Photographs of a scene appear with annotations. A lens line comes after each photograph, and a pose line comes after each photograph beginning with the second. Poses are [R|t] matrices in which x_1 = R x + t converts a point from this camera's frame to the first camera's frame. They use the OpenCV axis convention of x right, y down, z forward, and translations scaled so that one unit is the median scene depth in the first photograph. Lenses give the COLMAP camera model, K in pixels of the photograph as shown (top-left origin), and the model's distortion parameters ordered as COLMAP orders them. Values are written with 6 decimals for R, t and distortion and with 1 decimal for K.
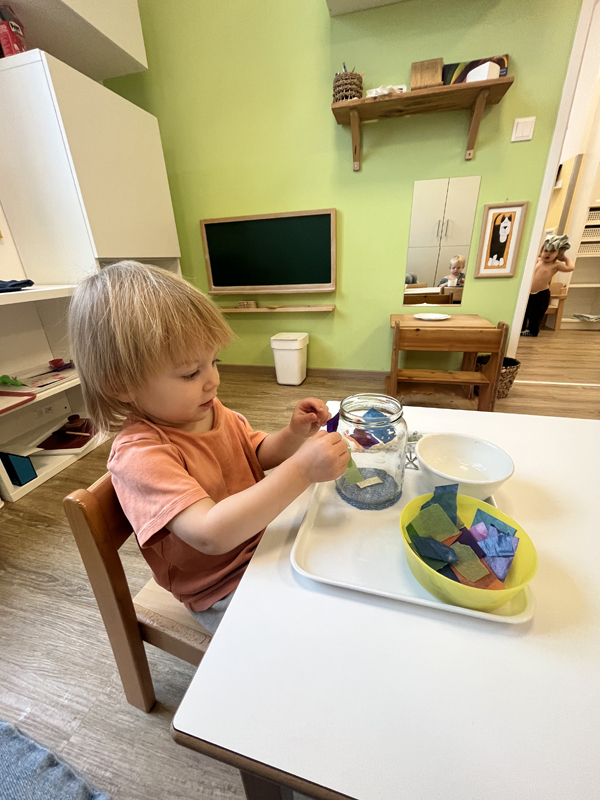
lens RADIAL K [[316.2, 0, 300.0], [0, 316.2, 400.0], [0, 0, 1]] dist [-0.000407, -0.000028]
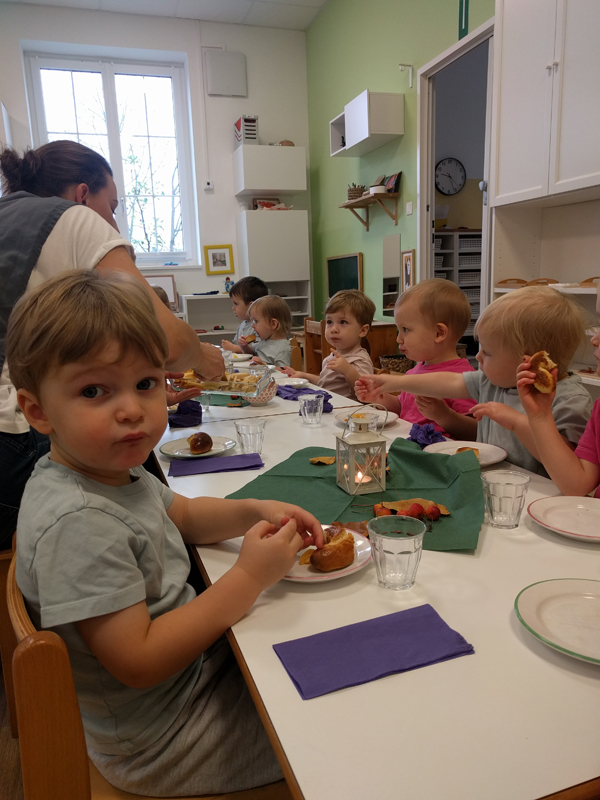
lens RADIAL K [[594.2, 0, 300.0], [0, 594.2, 400.0], [0, 0, 1]] dist [-0.011182, 0.038588]
pose [[0.542127, 0.176241, -0.821606, 0.266458], [-0.322894, 0.946382, -0.010051, 0.021391], [0.775782, 0.270740, 0.569967, -0.073748]]
